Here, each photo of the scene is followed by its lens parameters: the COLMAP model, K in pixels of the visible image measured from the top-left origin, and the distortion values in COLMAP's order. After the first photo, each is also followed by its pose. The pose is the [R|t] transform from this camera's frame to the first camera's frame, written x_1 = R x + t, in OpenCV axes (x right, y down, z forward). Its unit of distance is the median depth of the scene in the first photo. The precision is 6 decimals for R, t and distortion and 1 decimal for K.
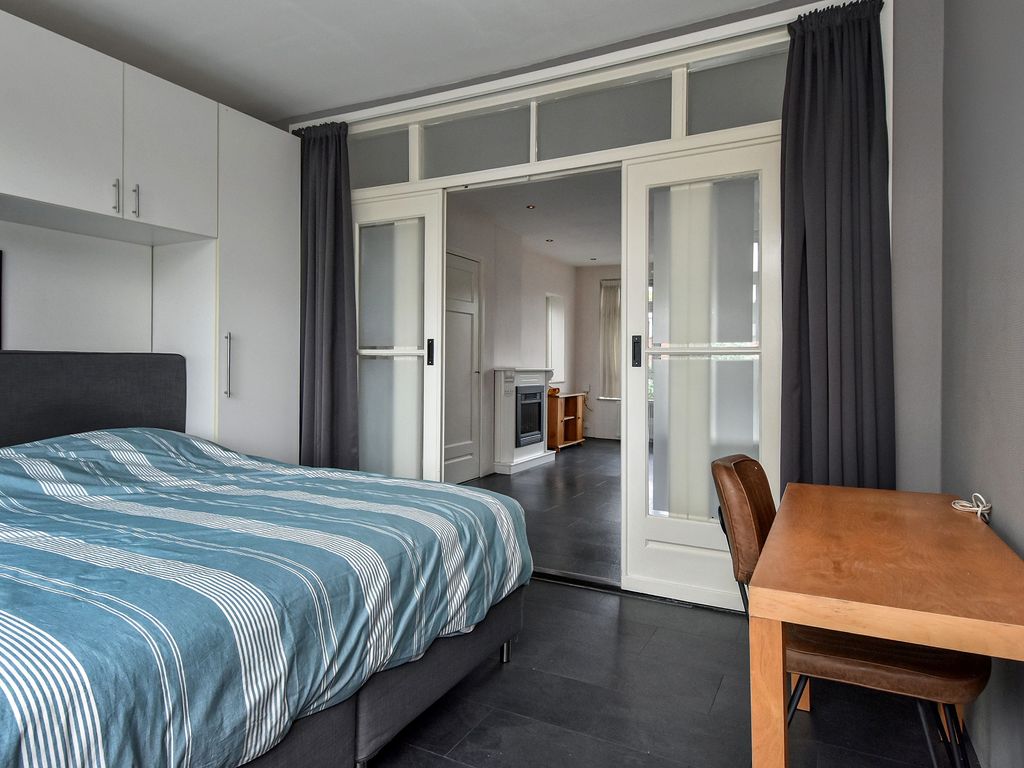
lens RADIAL K [[605.0, 0, 502.3], [0, 605.0, 363.7], [0, 0, 1]] dist [0.021824, -0.022176]
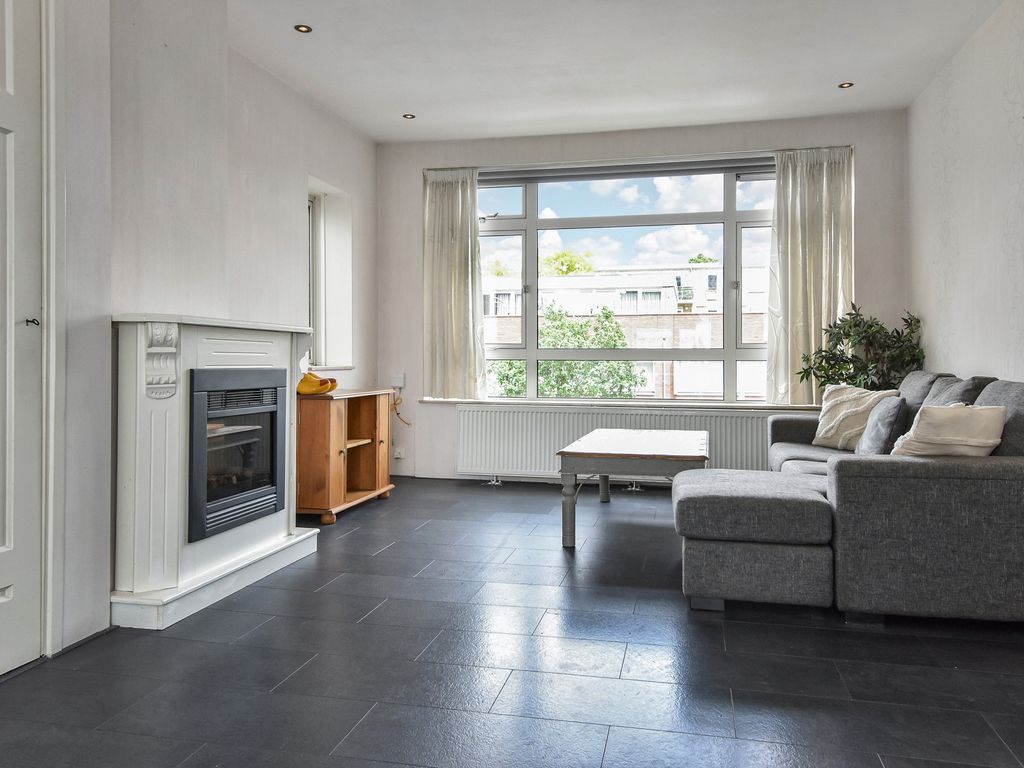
lens RADIAL K [[781.7, 0, 509.3], [0, 781.7, 356.4], [0, 0, 1]] dist [0.003309, 0.000942]
pose [[0.964392, -0.005255, 0.264424, 0.145220], [0.005081, 0.999986, 0.001342, 0.052524], [-0.264428, 0.000050, 0.964406, 0.891407]]
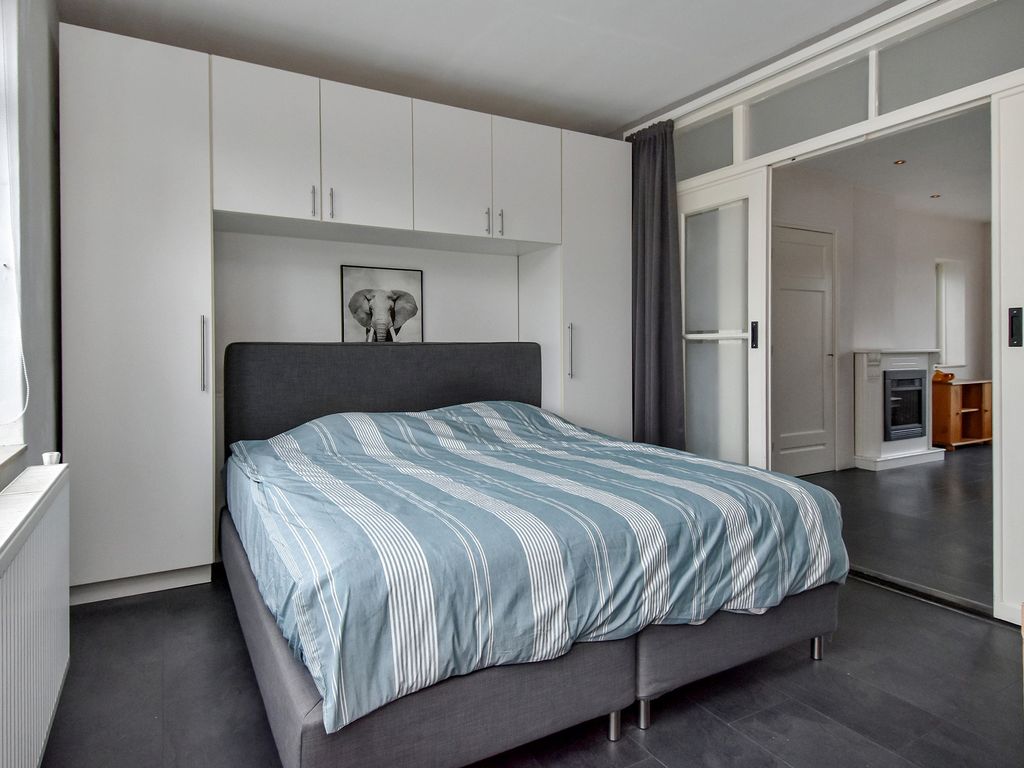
lens RADIAL K [[593.2, 0, 510.0], [0, 593.2, 353.2], [0, 0, 1]] dist [0.015741, -0.020773]
pose [[0.834411, -0.010701, -0.551039, 0.081085], [0.015276, 0.999876, 0.003715, 0.000765], [0.550931, -0.011517, 0.834471, -0.023686]]
